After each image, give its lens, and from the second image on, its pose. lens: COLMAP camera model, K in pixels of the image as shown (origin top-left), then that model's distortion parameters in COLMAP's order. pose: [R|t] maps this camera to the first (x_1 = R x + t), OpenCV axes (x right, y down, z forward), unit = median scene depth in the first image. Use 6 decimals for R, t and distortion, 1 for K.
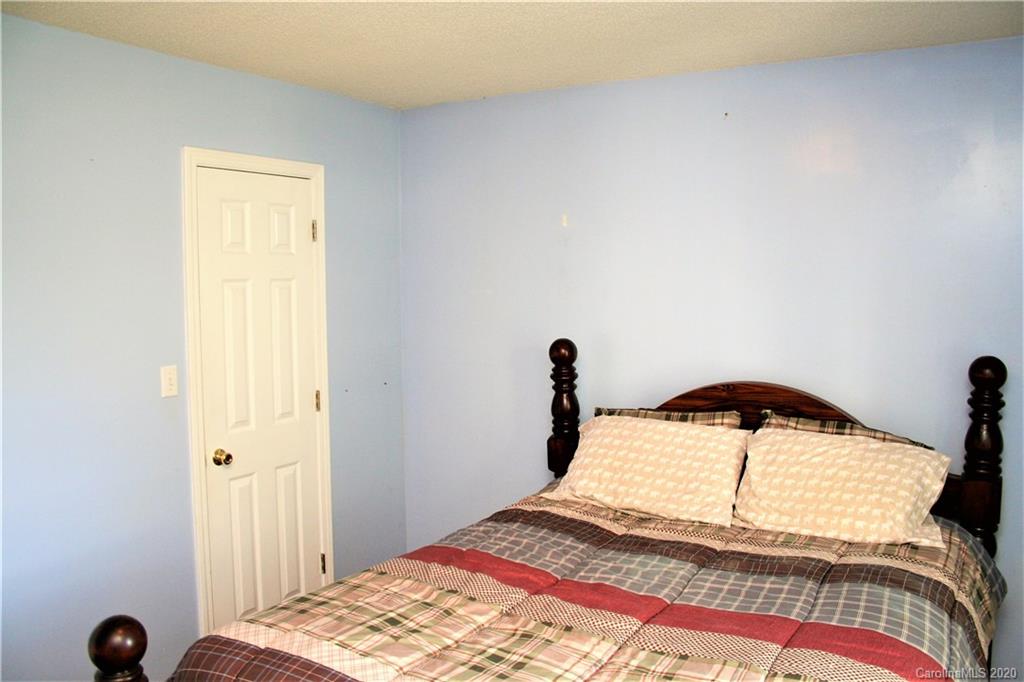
lens RADIAL K [[845.6, 0, 512.6], [0, 845.6, 343.4], [0, 0, 1]] dist [-0.157521, 0.123527]
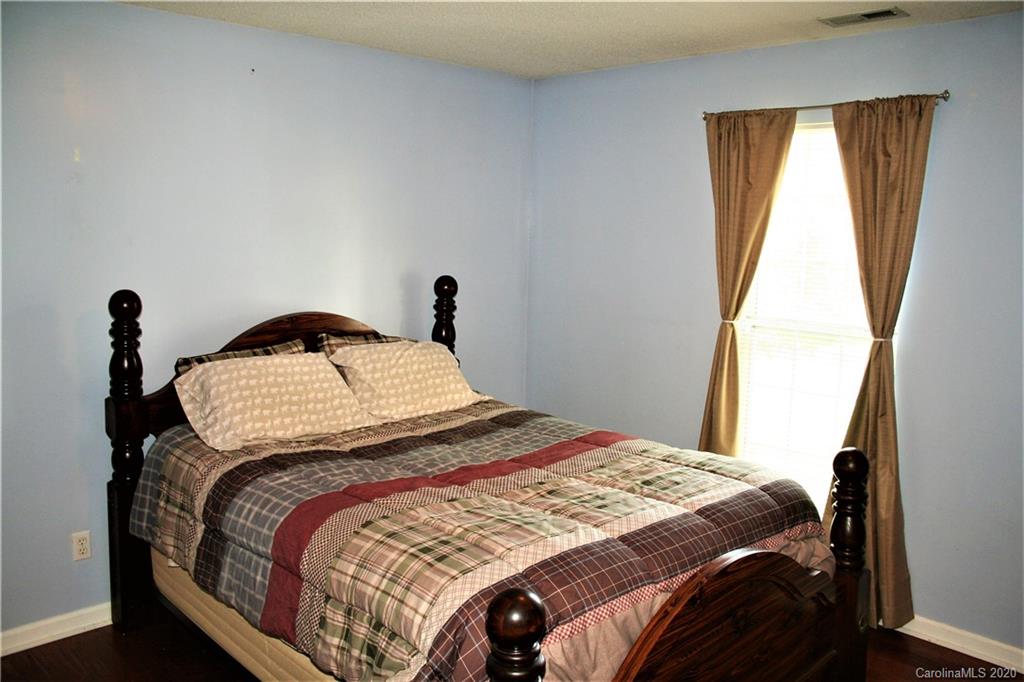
lens RADIAL K [[845.6, 0, 511.0], [0, 845.6, 334.9], [0, 0, 1]] dist [-0.157521, 0.123527]
pose [[0.238130, -0.112902, 0.964649, -0.846980], [0.053625, 0.993234, 0.103010, -0.030447], [-0.969752, 0.027200, 0.242574, 0.475474]]
